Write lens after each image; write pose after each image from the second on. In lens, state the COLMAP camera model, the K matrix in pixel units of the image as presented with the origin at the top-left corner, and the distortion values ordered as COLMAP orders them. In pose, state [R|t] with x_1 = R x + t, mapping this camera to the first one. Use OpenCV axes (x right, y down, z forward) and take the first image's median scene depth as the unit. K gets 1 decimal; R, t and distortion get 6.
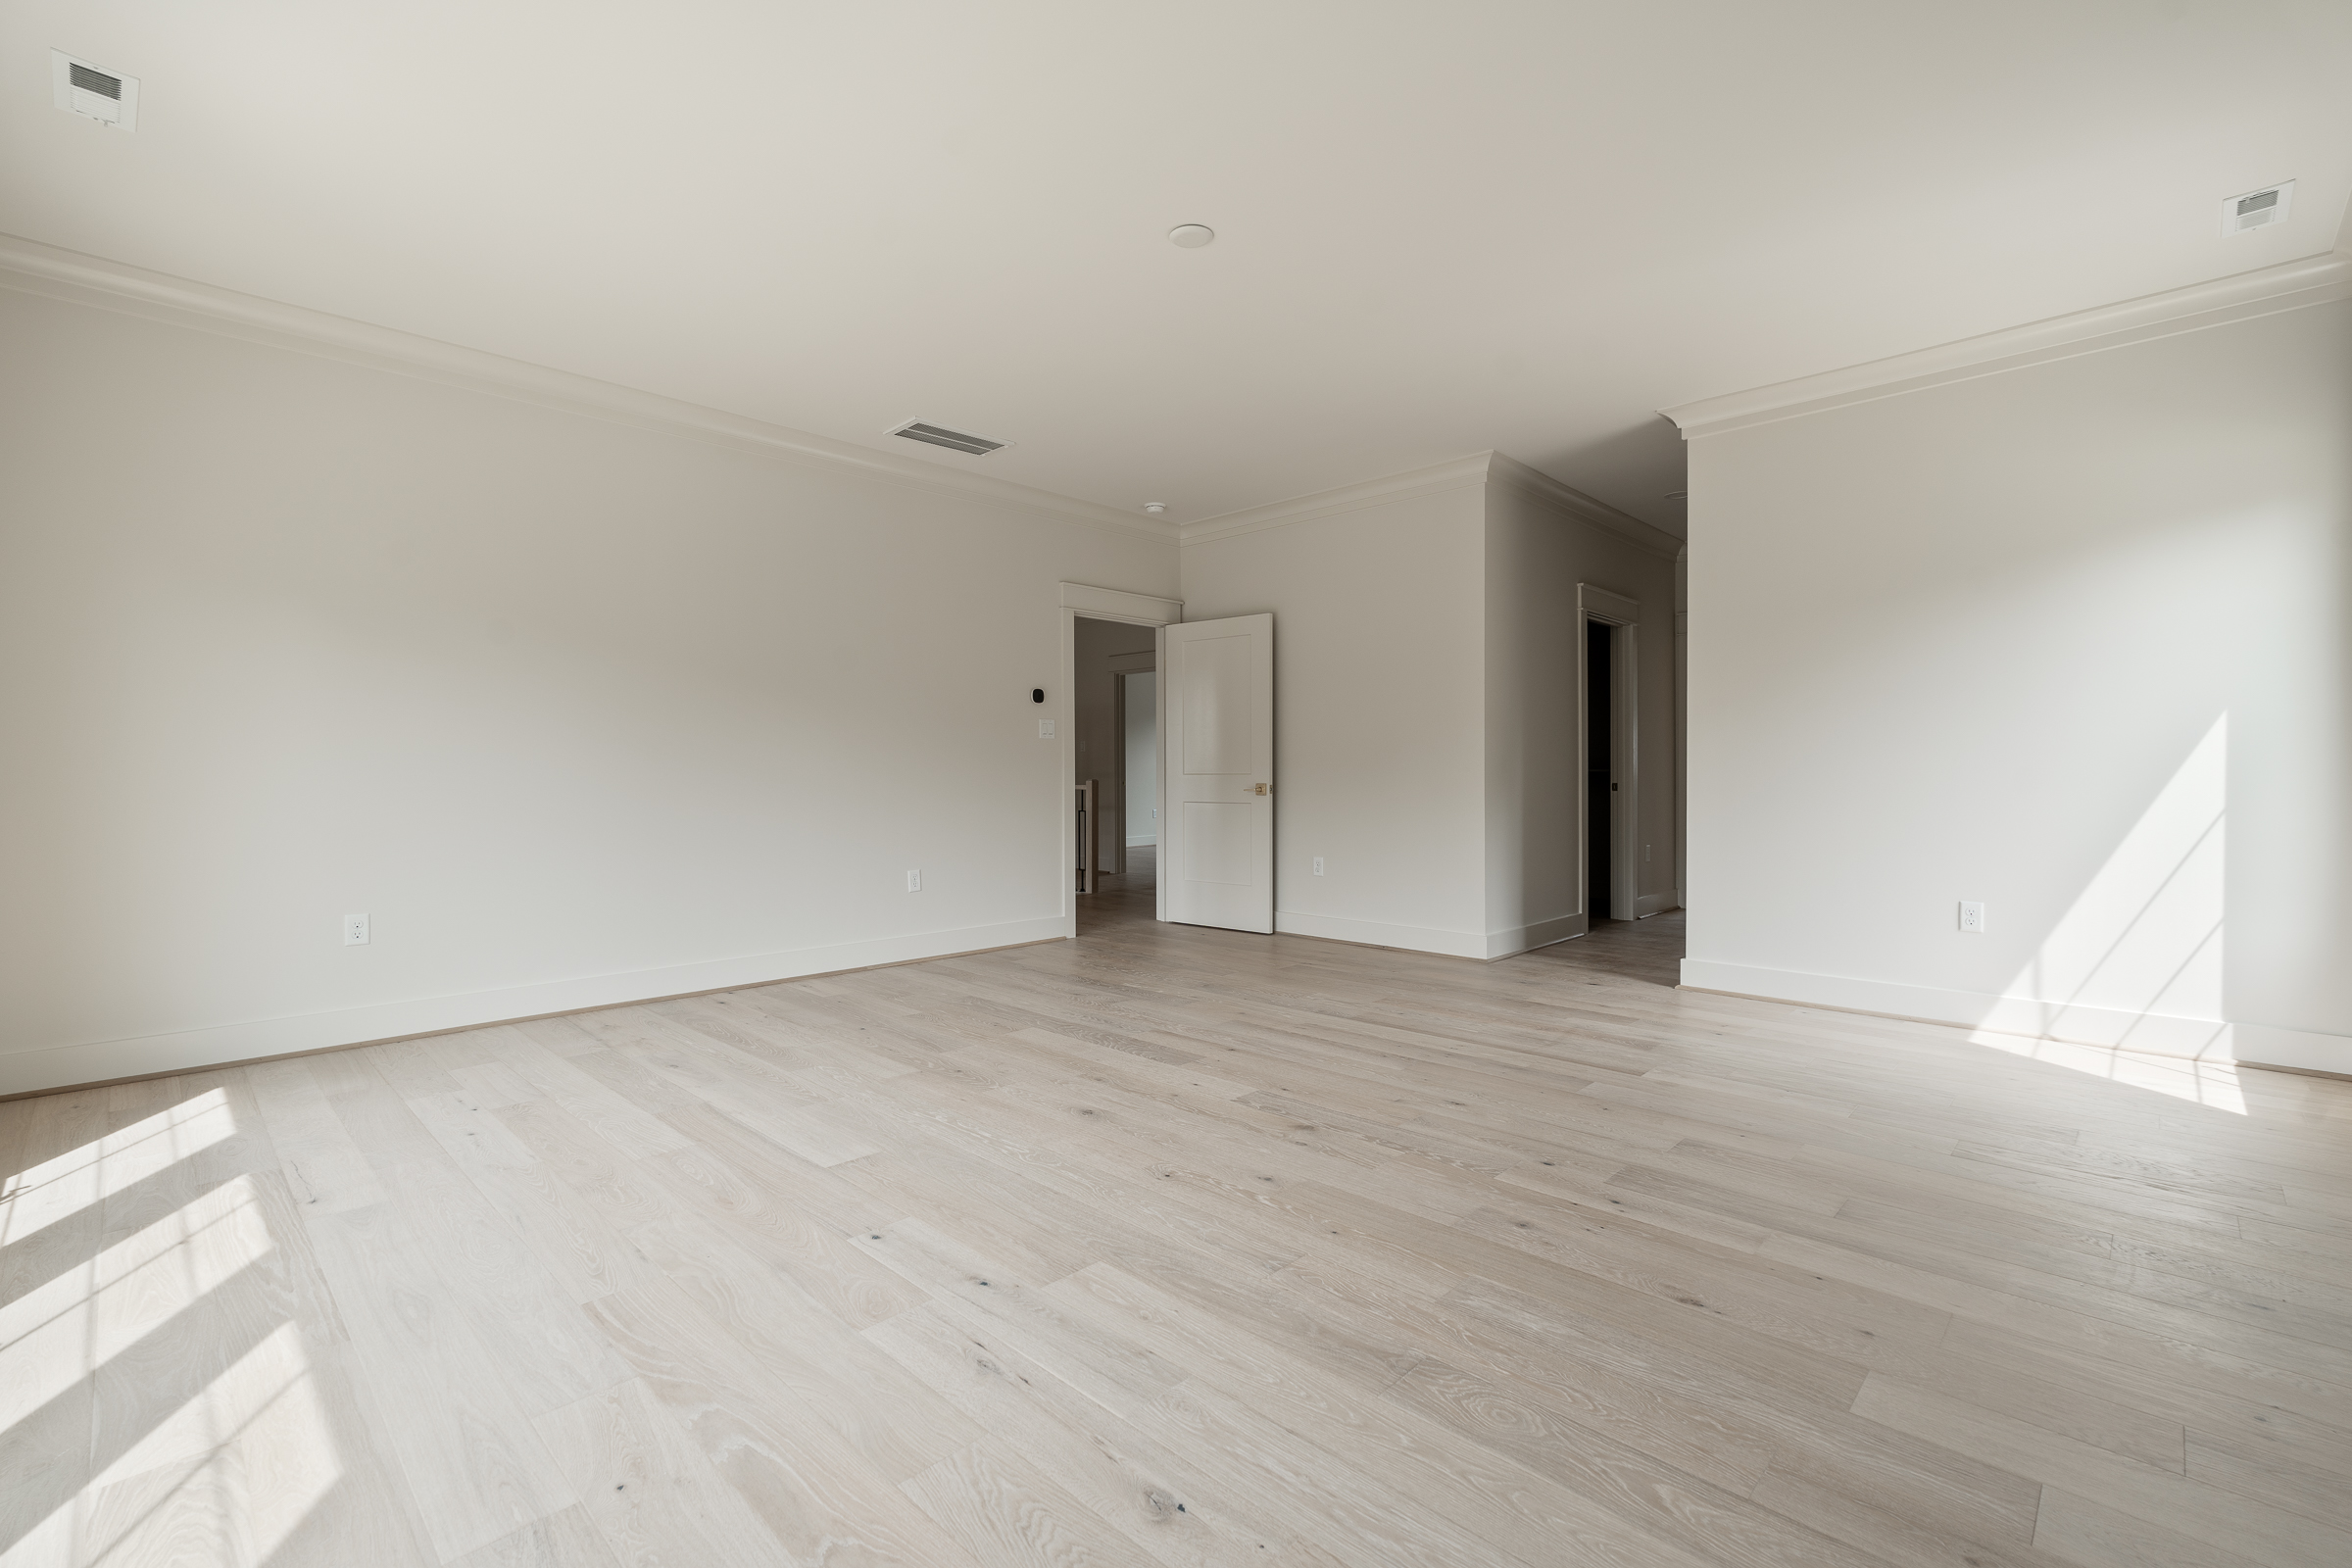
lens RADIAL K [[1034.1, 0, 1178.7], [0, 1034.1, 780.2], [0, 0, 1]] dist [-0.007580, 0.000366]
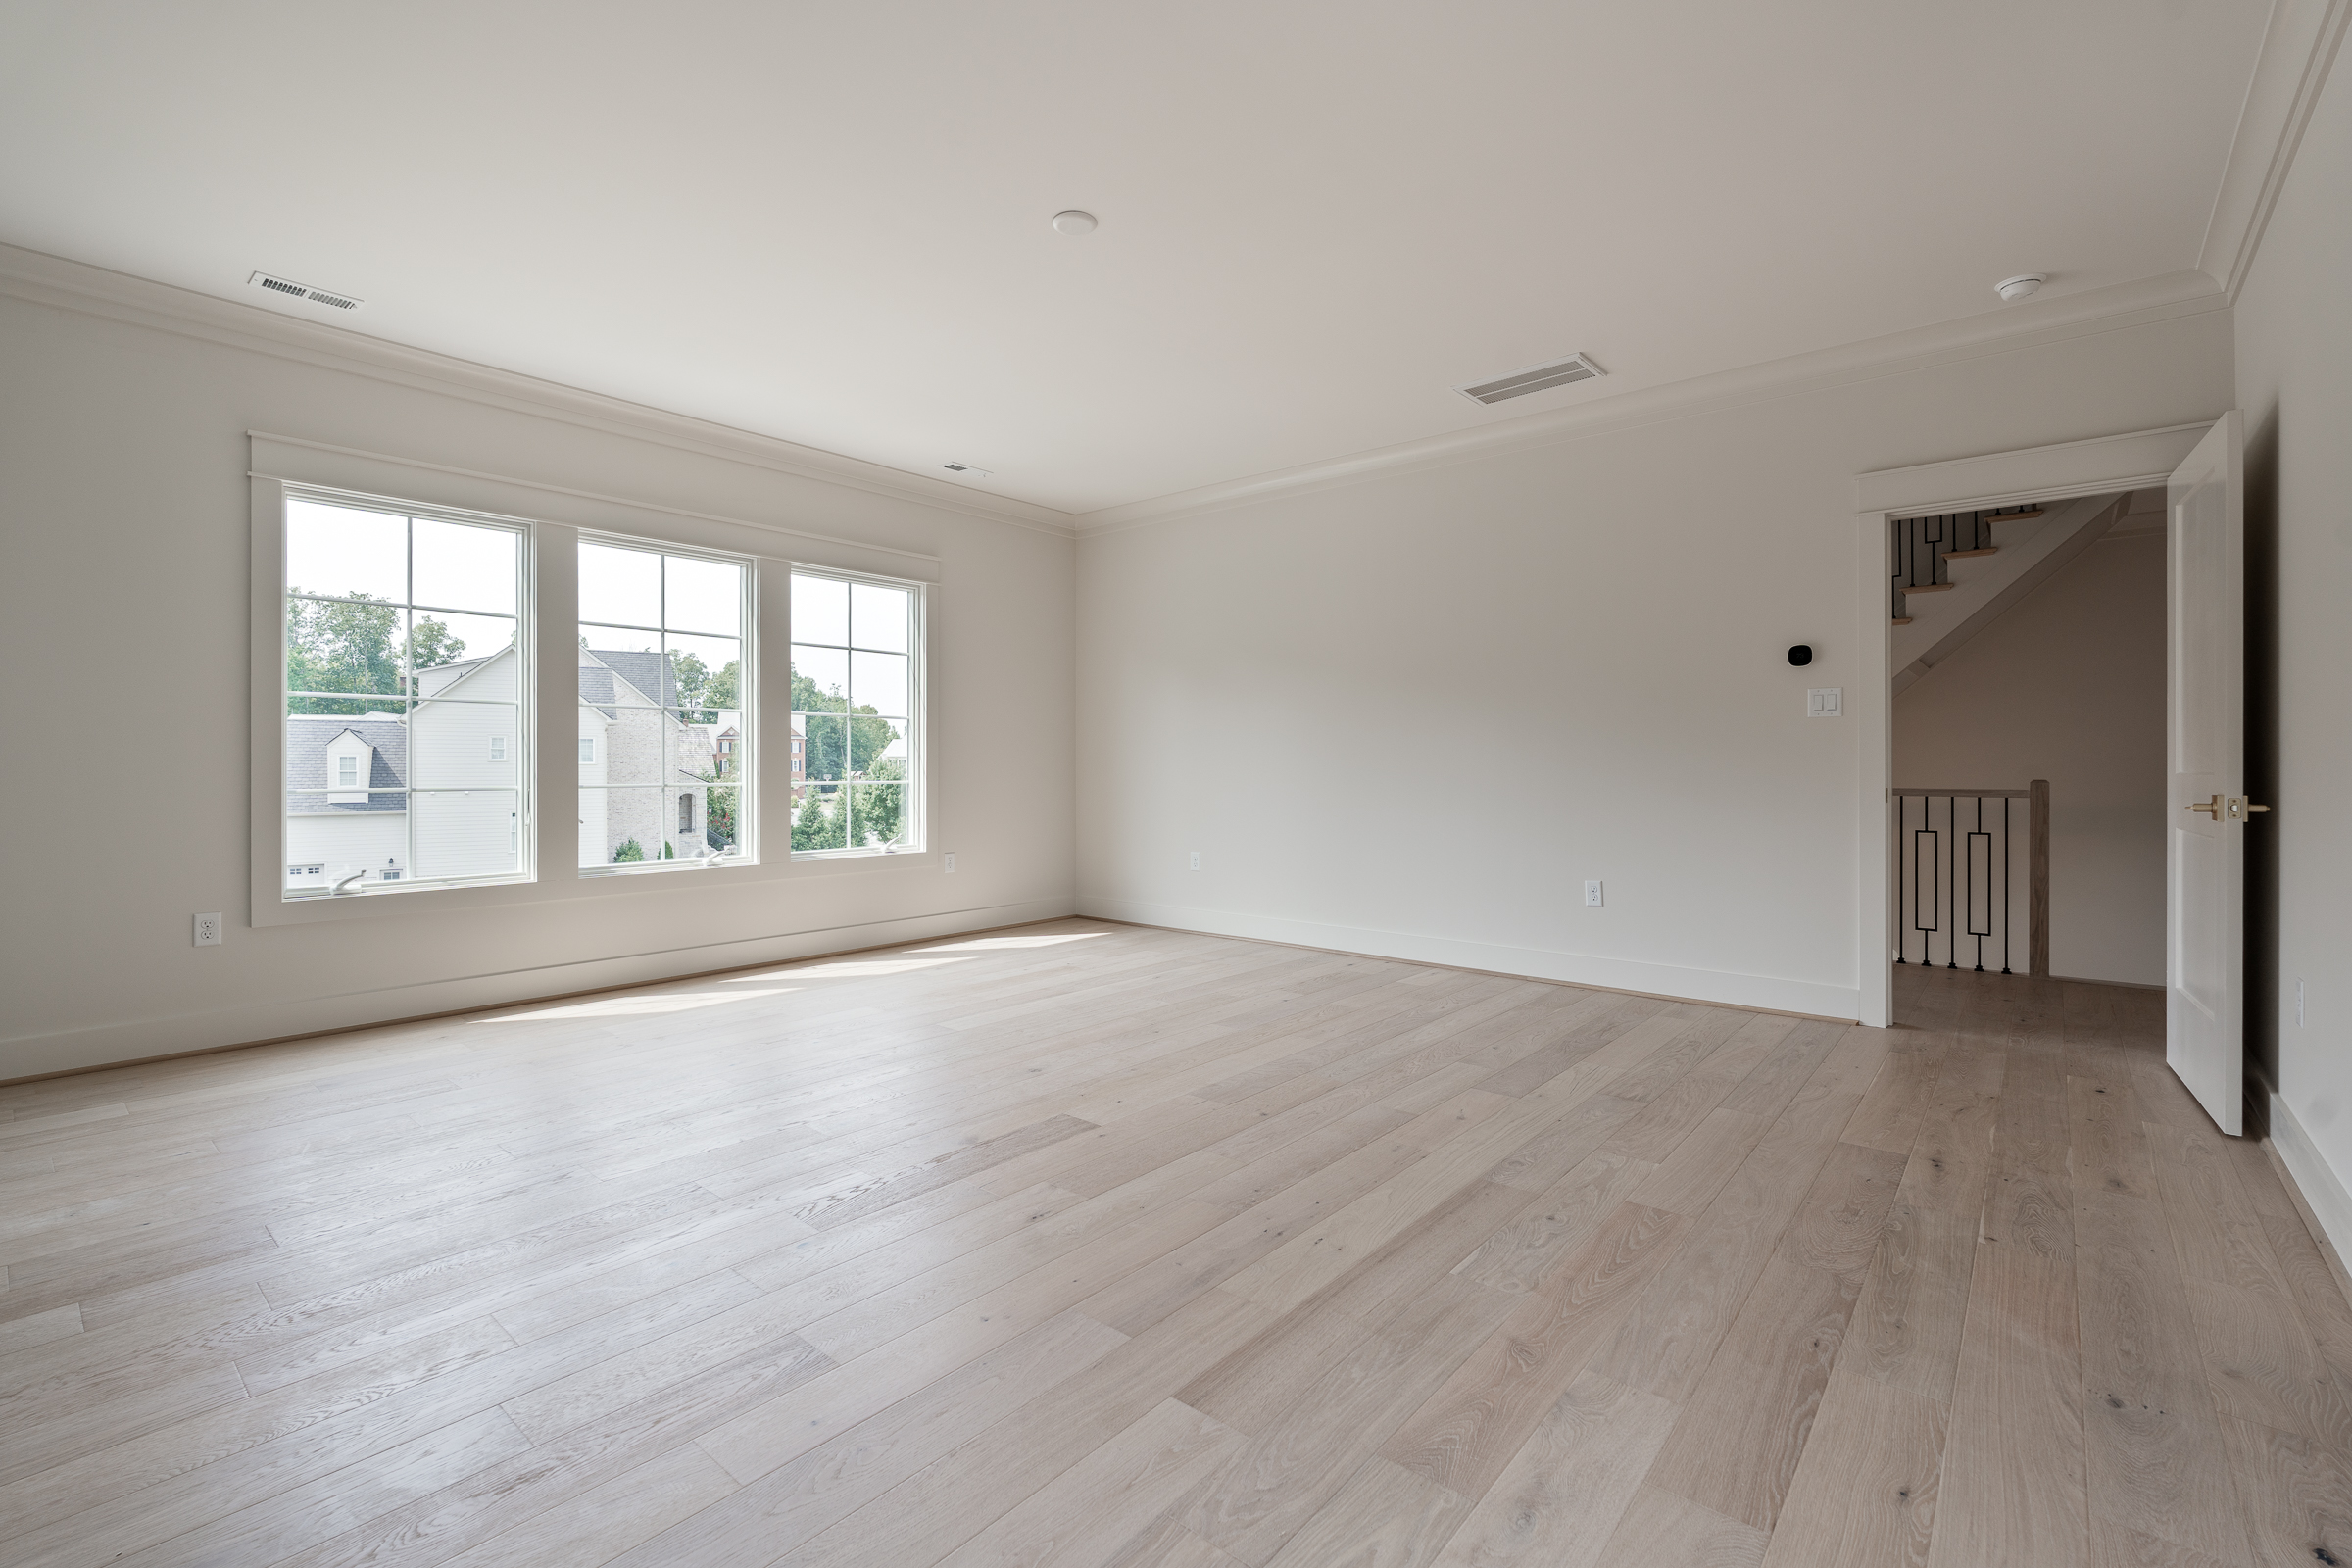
lens RADIAL K [[1034.1, 0, 1177.7], [0, 1034.1, 765.7], [0, 0, 1]] dist [-0.007580, 0.000366]
pose [[0.069144, -0.000508, -0.997607, 0.519725], [-0.003074, 0.999995, -0.000722, -0.005891], [0.997602, 0.003116, 0.069142, 0.539663]]
